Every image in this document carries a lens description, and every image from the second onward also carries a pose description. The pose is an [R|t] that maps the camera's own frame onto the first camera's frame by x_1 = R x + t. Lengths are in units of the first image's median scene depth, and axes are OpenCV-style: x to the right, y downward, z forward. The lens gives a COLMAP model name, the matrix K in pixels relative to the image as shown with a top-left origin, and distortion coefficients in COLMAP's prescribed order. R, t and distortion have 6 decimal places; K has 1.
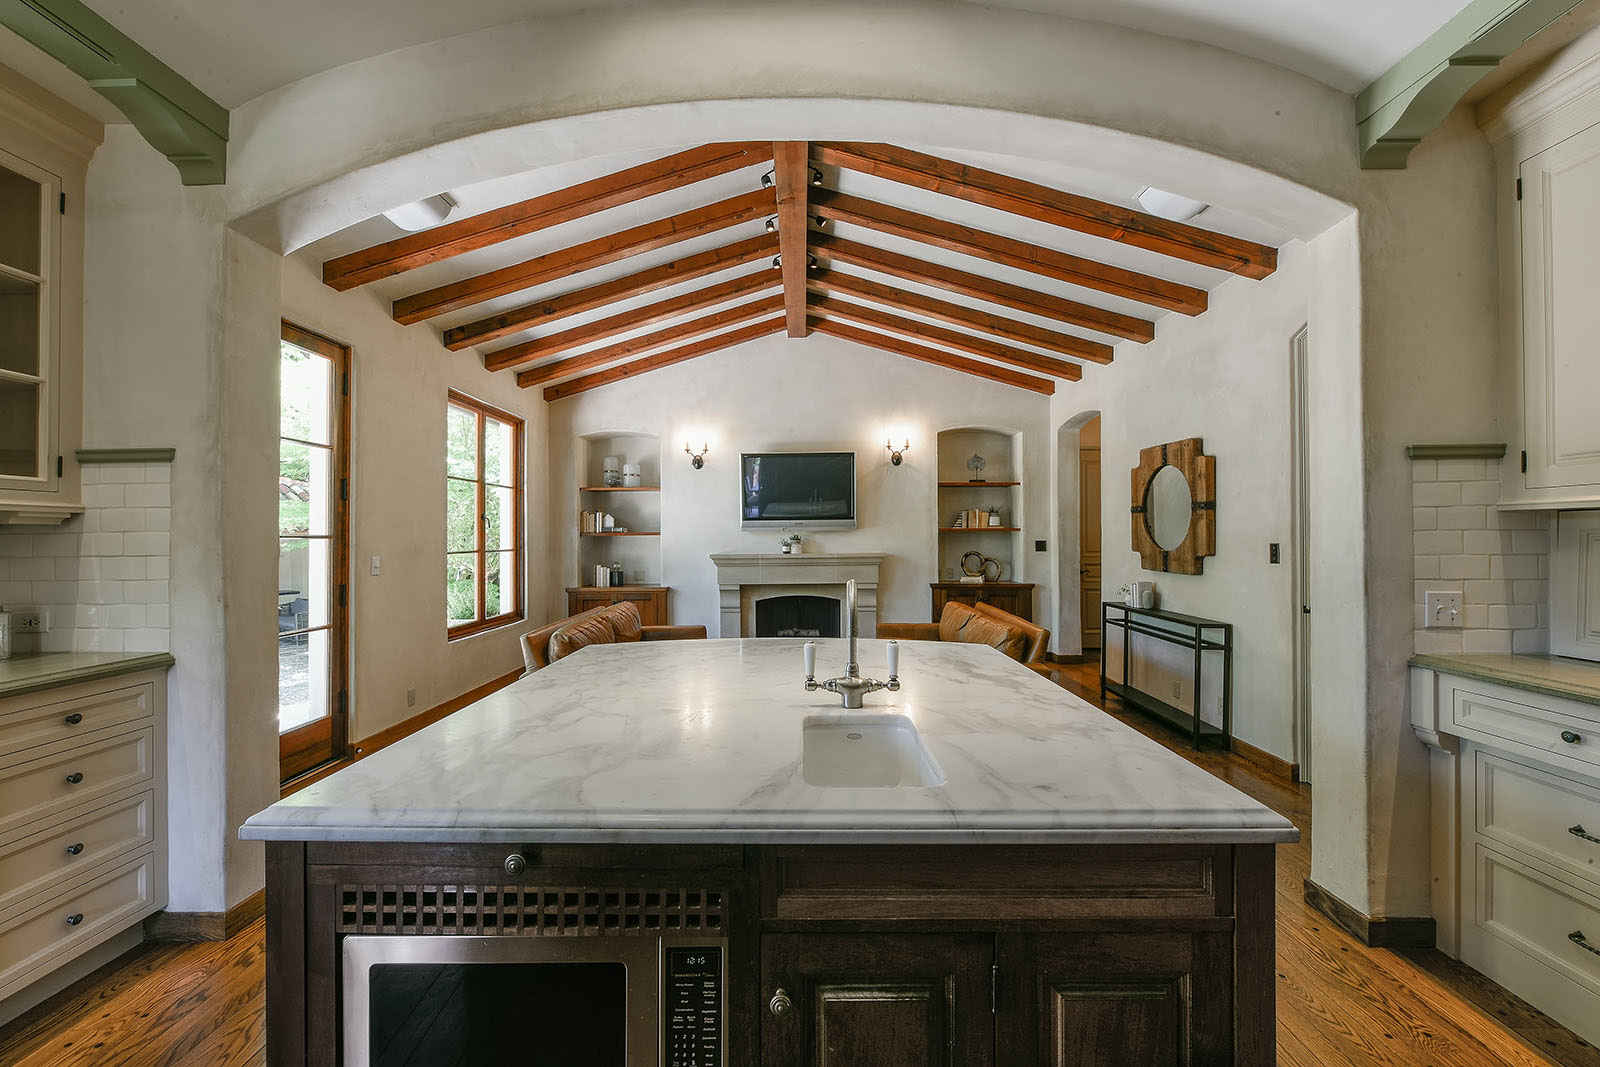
lens RADIAL K [[633.4, 0, 796.2], [0, 633.4, 533.0], [0, 0, 1]] dist [-0.009059, -0.000397]
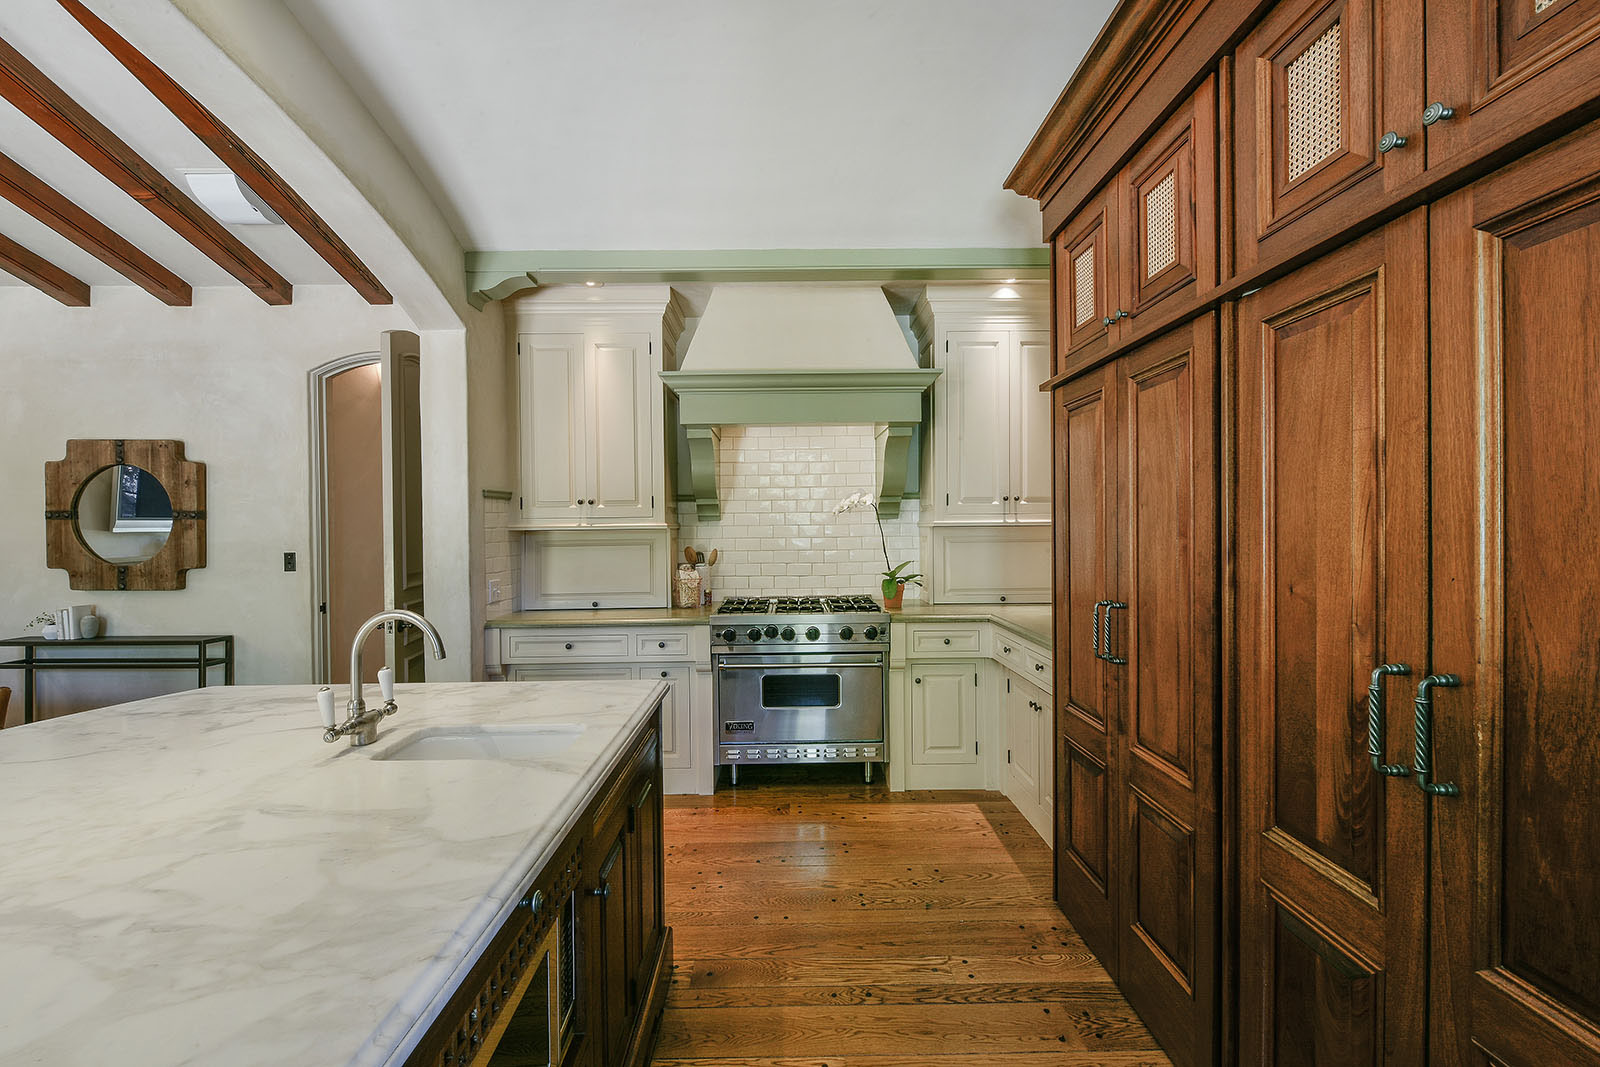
lens RADIAL K [[633.4, 0, 800.5], [0, 633.4, 532.1], [0, 0, 1]] dist [-0.009059, -0.000397]
pose [[-0.030660, -0.004745, 0.999519, -0.227759], [0.005863, 0.999971, 0.004927, -0.012383], [-0.999513, 0.006011, -0.030632, 0.092116]]
